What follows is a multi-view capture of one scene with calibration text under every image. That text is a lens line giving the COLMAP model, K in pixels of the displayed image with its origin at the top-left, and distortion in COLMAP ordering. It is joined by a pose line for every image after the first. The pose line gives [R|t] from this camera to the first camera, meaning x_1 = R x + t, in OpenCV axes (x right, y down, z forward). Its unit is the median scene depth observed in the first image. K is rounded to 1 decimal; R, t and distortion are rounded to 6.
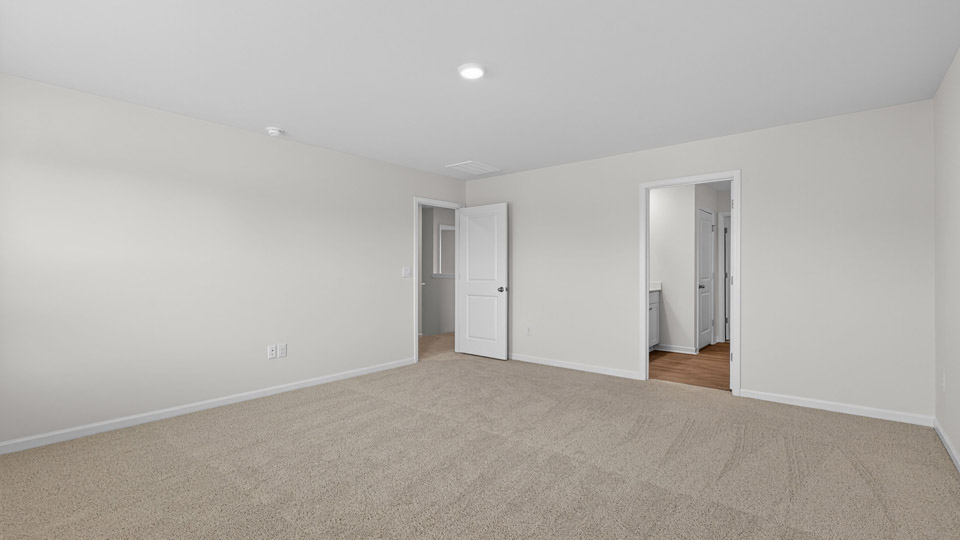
lens RADIAL K [[431.5, 0, 480.0], [0, 431.5, 270.0], [0, 0, 1]] dist [0.000652, 0.000051]
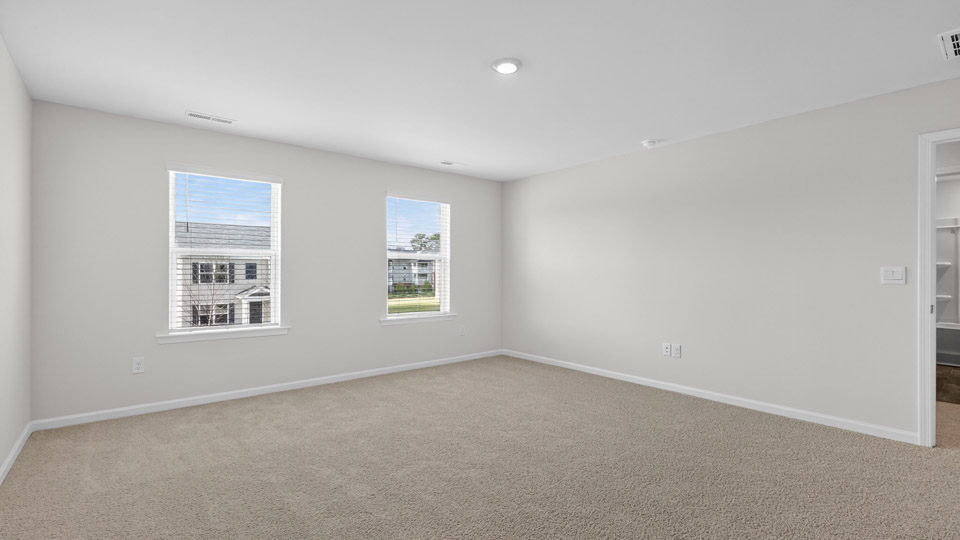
lens RADIAL K [[431.5, 0, 480.0], [0, 431.5, 270.0], [0, 0, 1]] dist [0.000652, 0.000051]
pose [[-0.178374, -0.004149, -0.983954, 0.549943], [-0.004357, 0.999985, -0.003426, 0.002590], [0.983953, 0.003676, -0.178390, 0.644677]]
